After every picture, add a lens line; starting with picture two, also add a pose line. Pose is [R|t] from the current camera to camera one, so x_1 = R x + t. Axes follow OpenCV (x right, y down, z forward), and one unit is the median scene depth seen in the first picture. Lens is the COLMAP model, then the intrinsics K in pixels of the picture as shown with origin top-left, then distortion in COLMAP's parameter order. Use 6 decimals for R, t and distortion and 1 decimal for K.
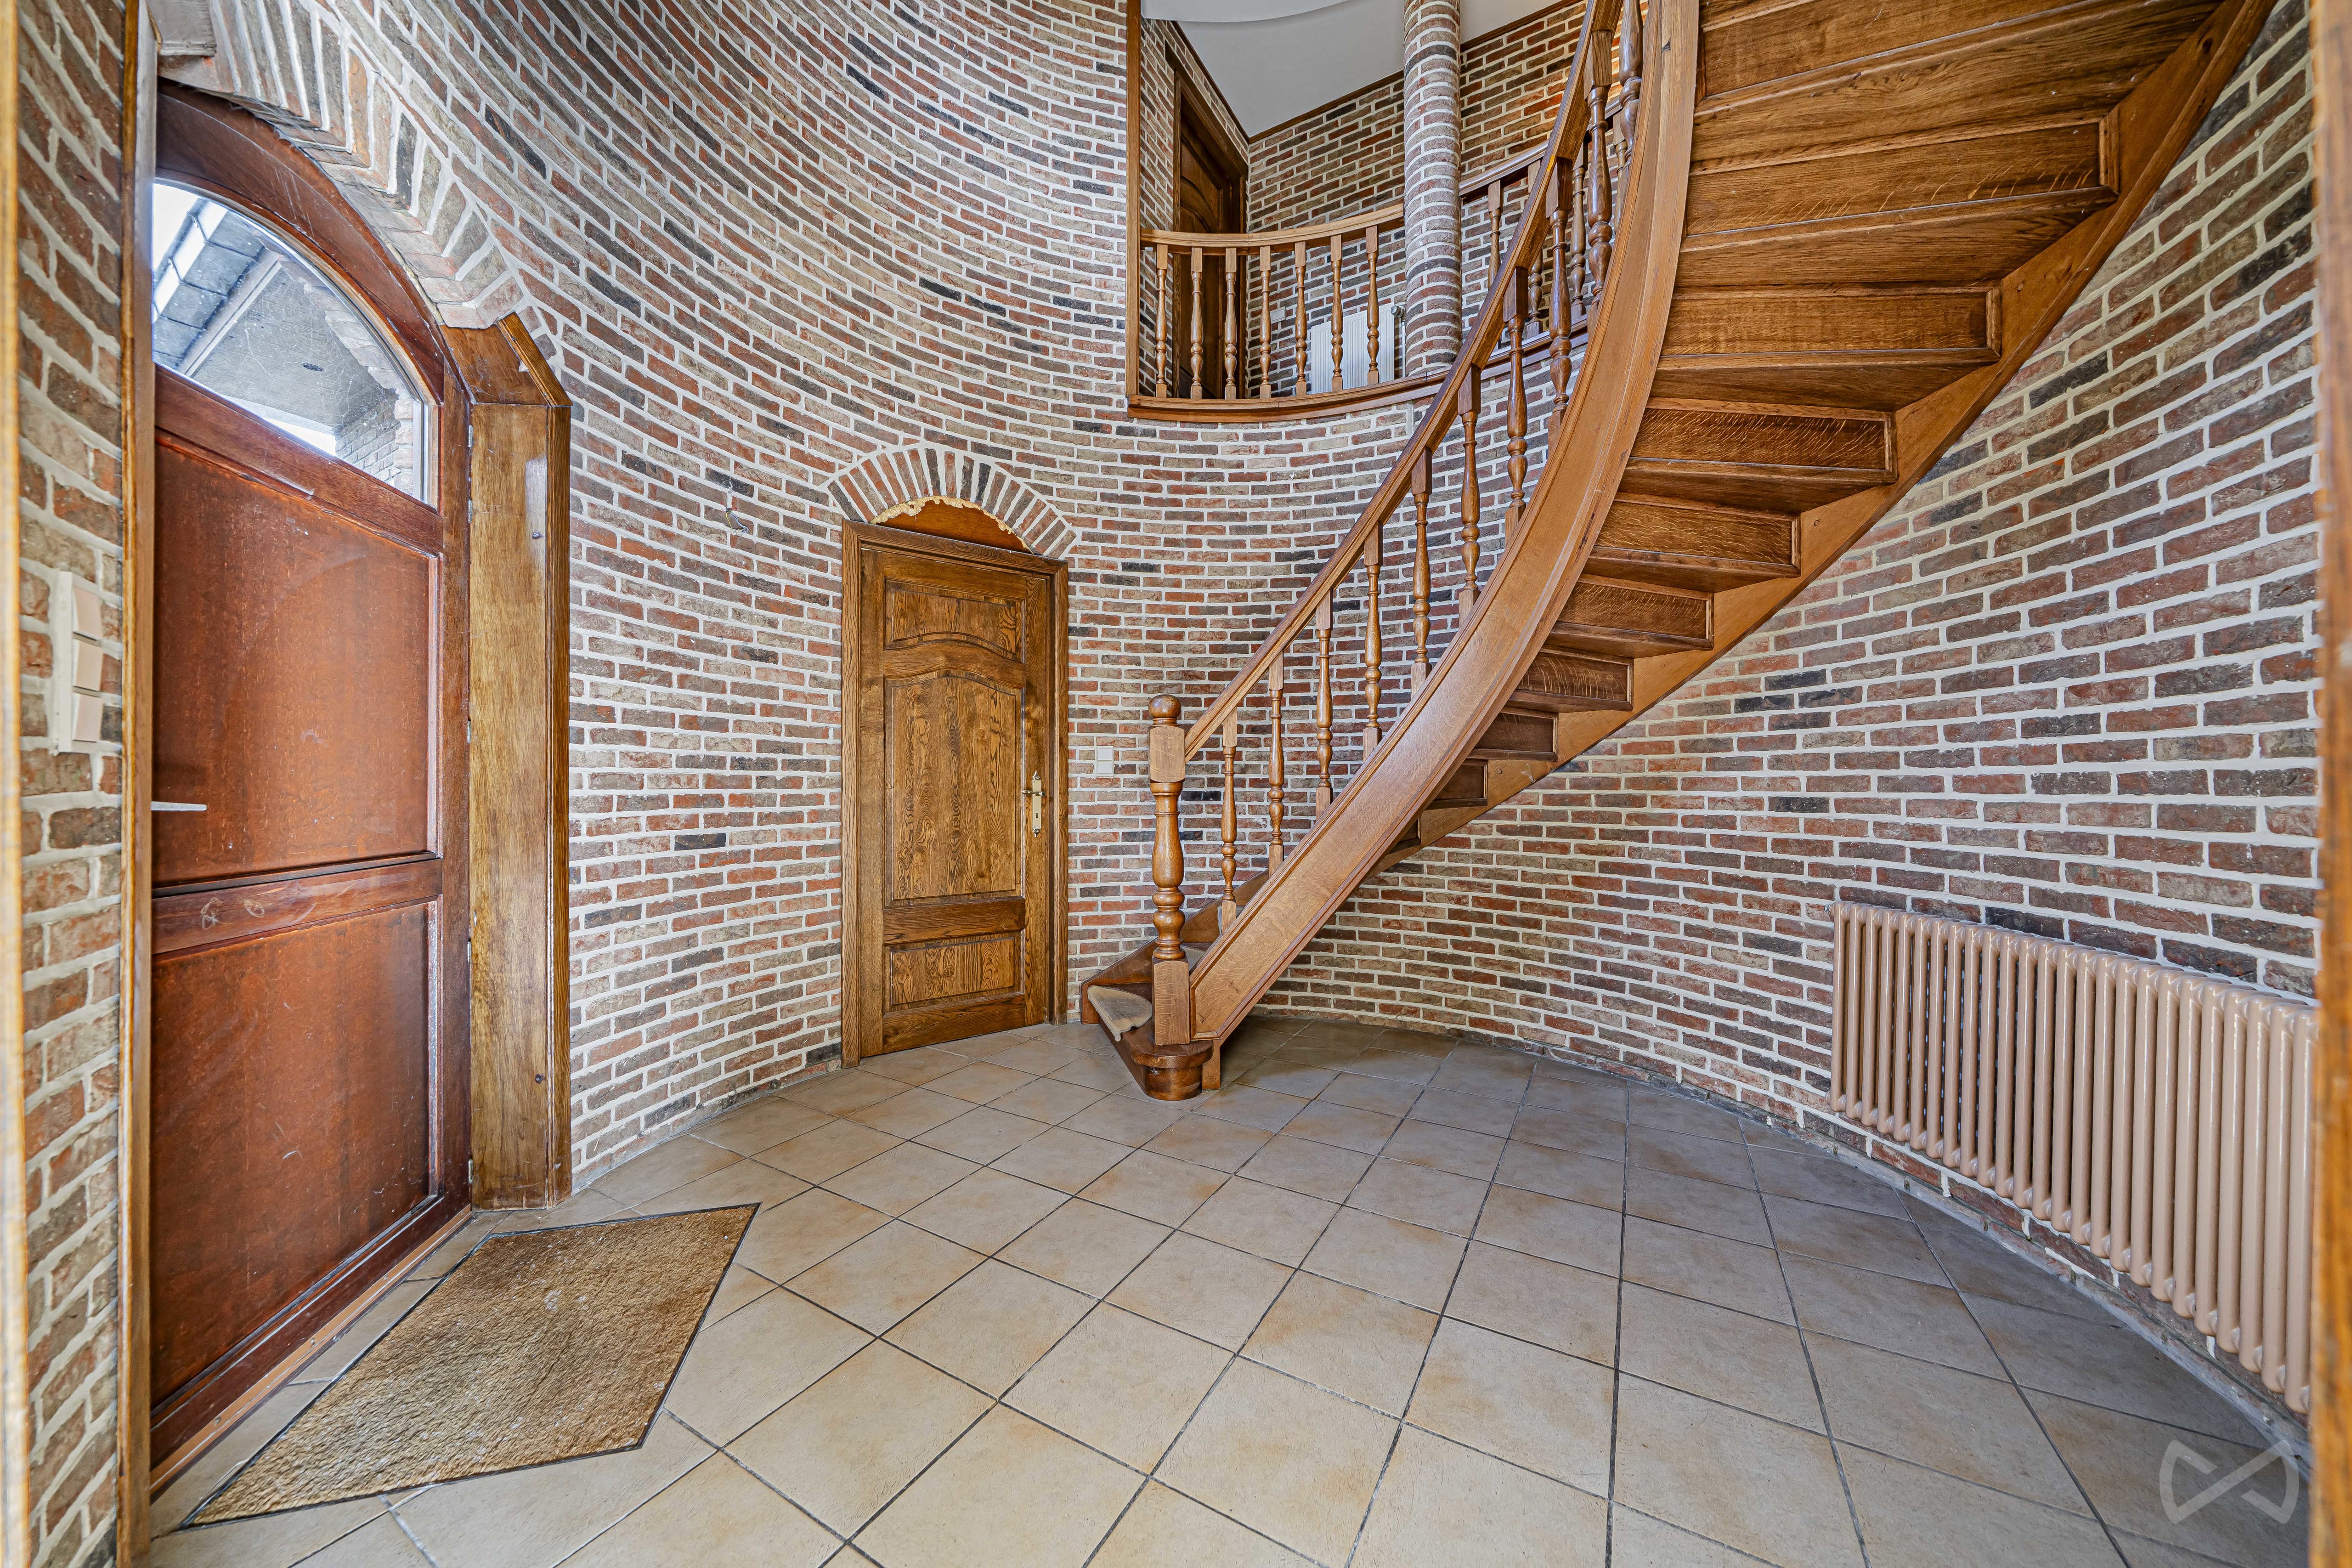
lens RADIAL K [[805.1, 0, 1179.4], [0, 805.1, 788.7], [0, 0, 1]] dist [-0.001337, -0.000489]
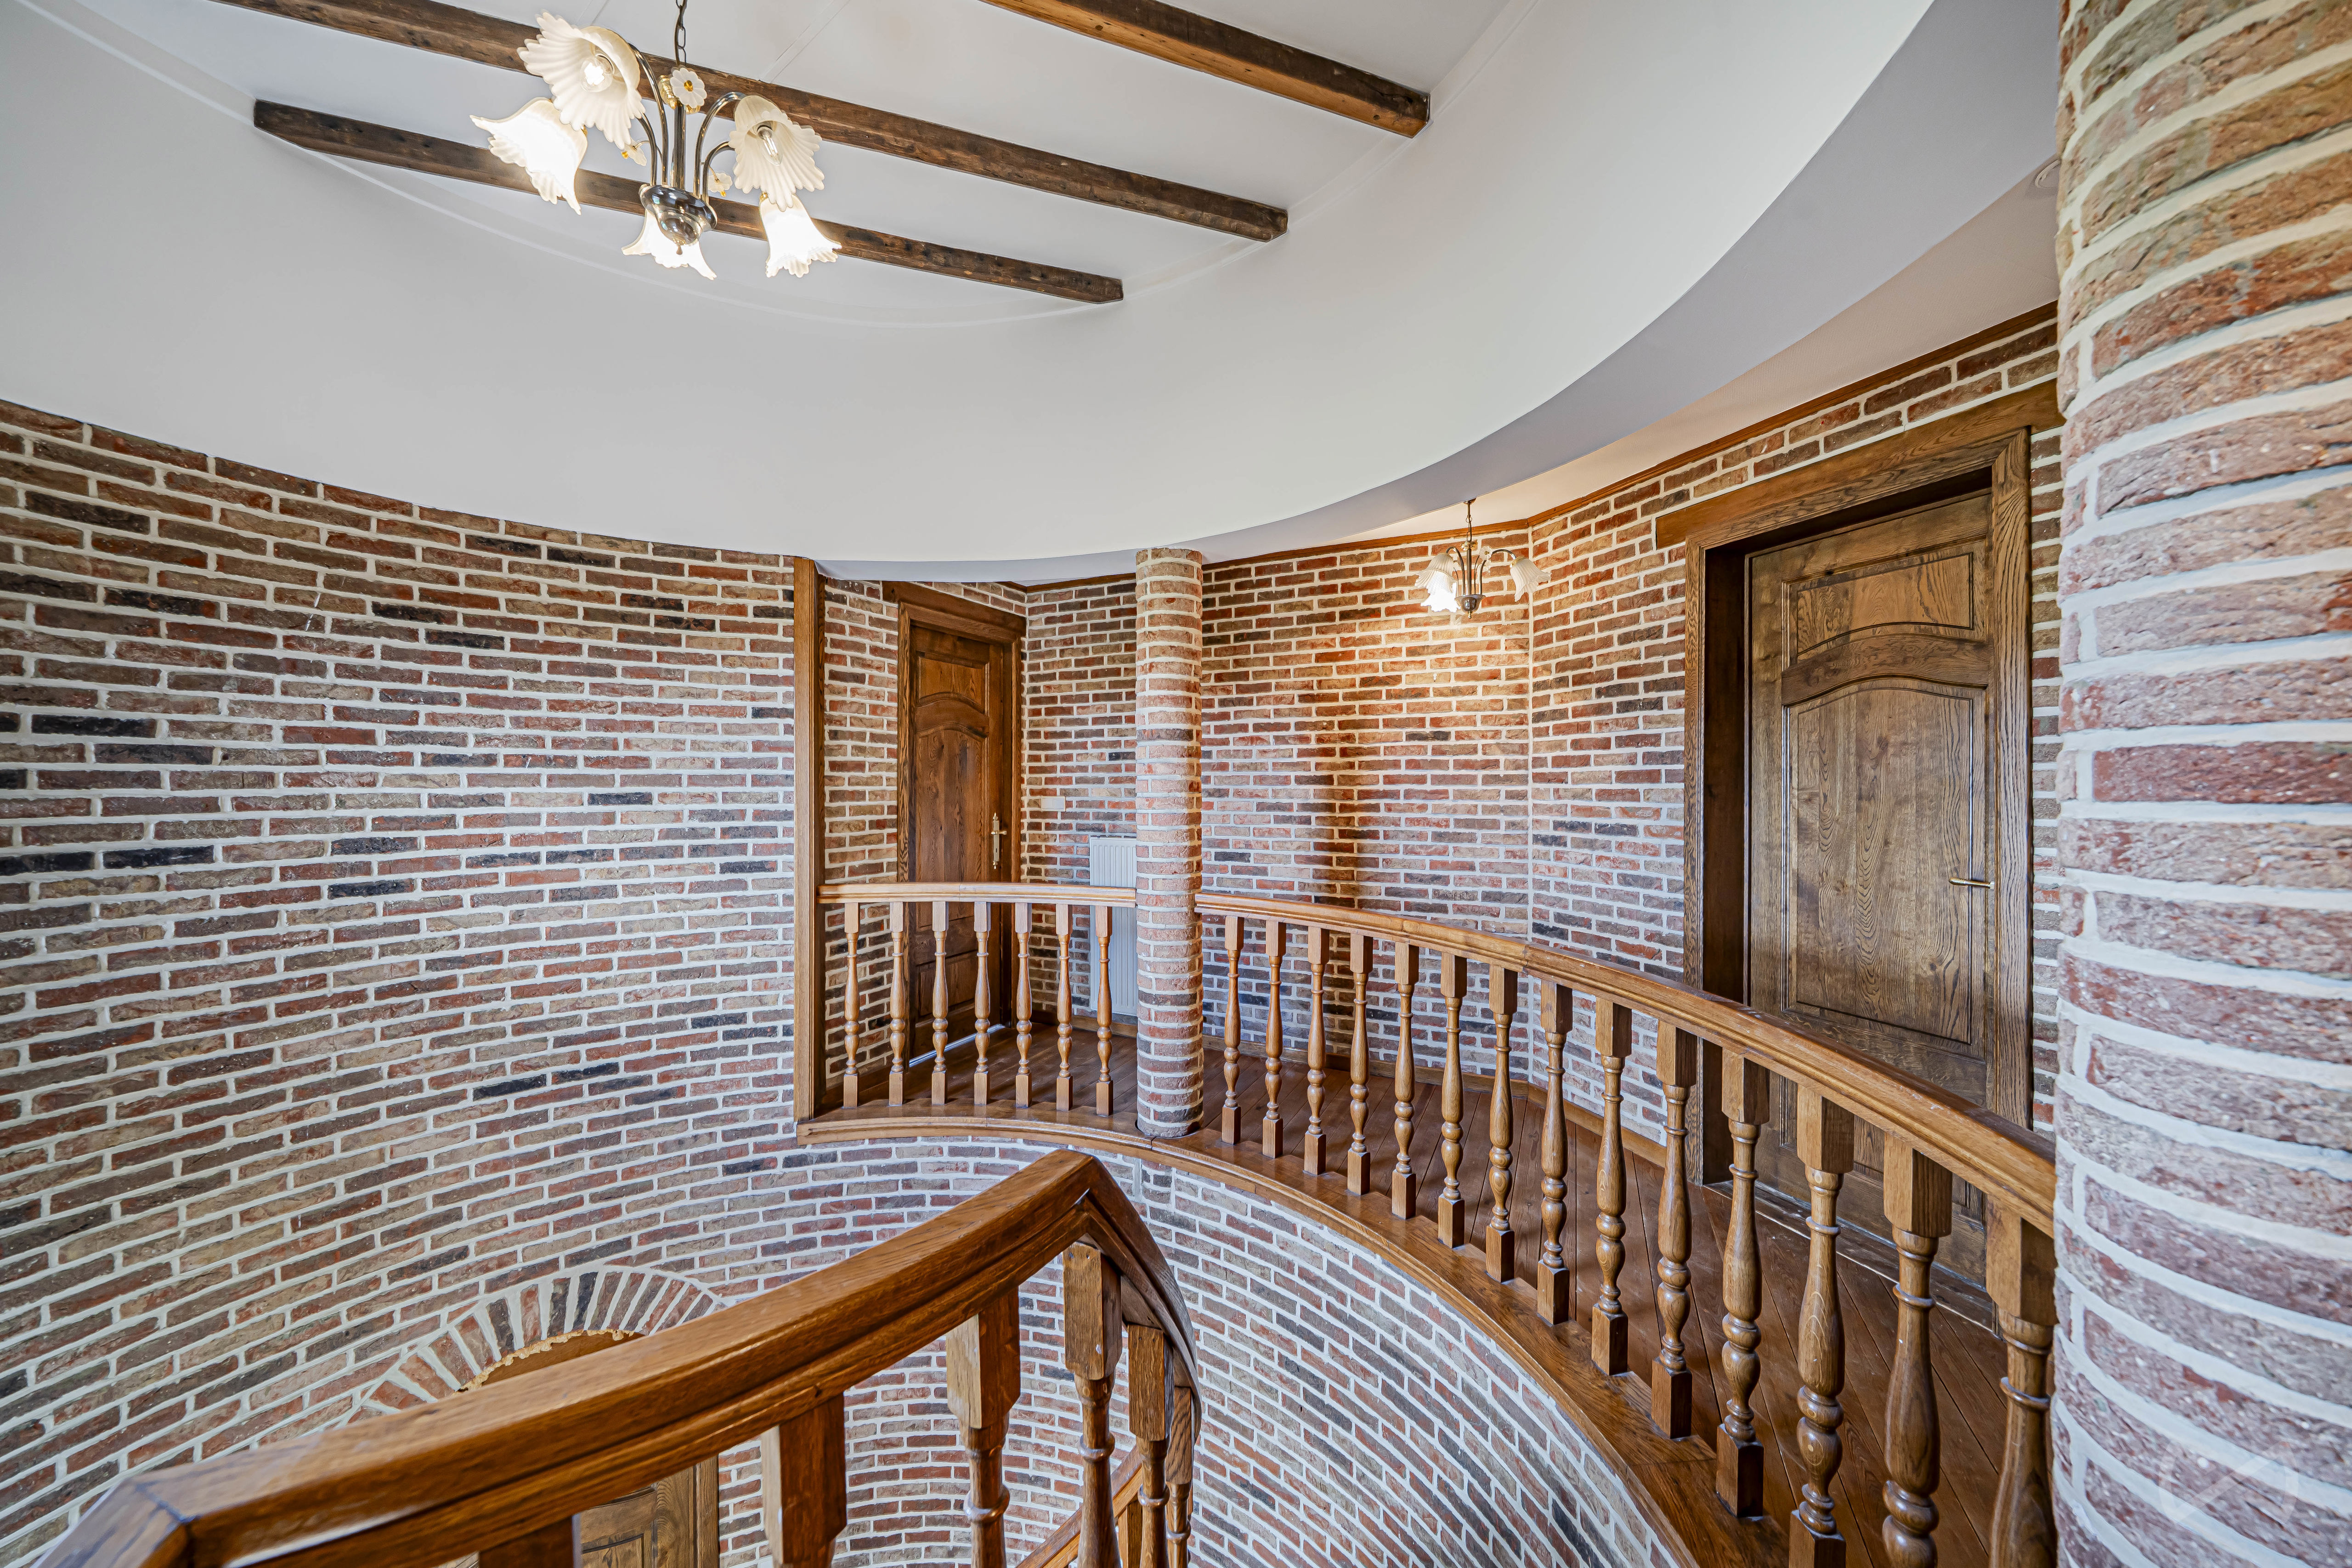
lens RADIAL K [[805.1, 0, 1175.2], [0, 805.1, 788.1], [0, 0, 1]] dist [-0.001337, -0.000489]
pose [[0.998229, -0.003015, 0.059417, 0.265730], [0.002326, 0.999929, 0.011663, -0.826896], [-0.059448, -0.011504, 0.998165, 0.178222]]
